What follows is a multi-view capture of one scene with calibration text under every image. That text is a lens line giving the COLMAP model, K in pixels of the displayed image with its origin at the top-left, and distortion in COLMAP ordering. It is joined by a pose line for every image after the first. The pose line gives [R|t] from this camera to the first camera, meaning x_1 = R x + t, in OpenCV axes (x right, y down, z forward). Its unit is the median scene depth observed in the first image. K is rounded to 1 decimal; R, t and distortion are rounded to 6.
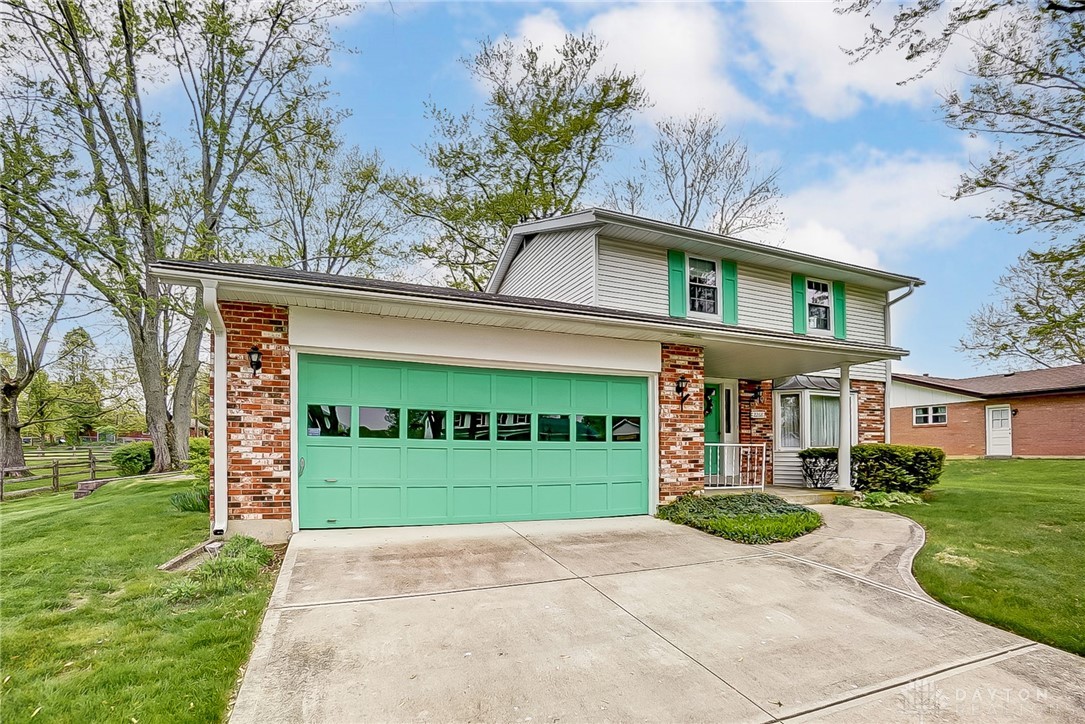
lens RADIAL K [[494.1, 0, 528.5], [0, 494.1, 446.8], [0, 0, 1]] dist [0.001109, 0.000062]
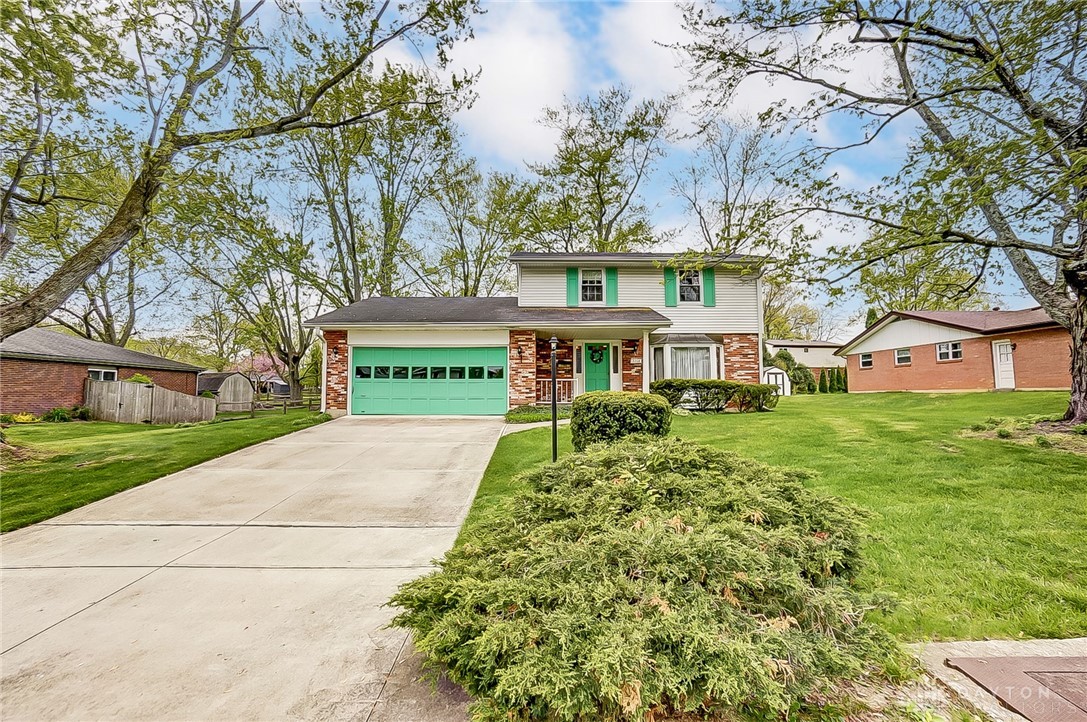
lens RADIAL K [[493.9, 0, 544.5], [0, 493.9, 361.1], [0, 0, 1]] dist [0.013439, 0.000437]
pose [[0.925144, -0.029992, -0.378429, 1.079725], [0.006987, 0.998050, -0.062020, 0.041142], [0.379551, 0.054733, 0.923550, -0.761436]]
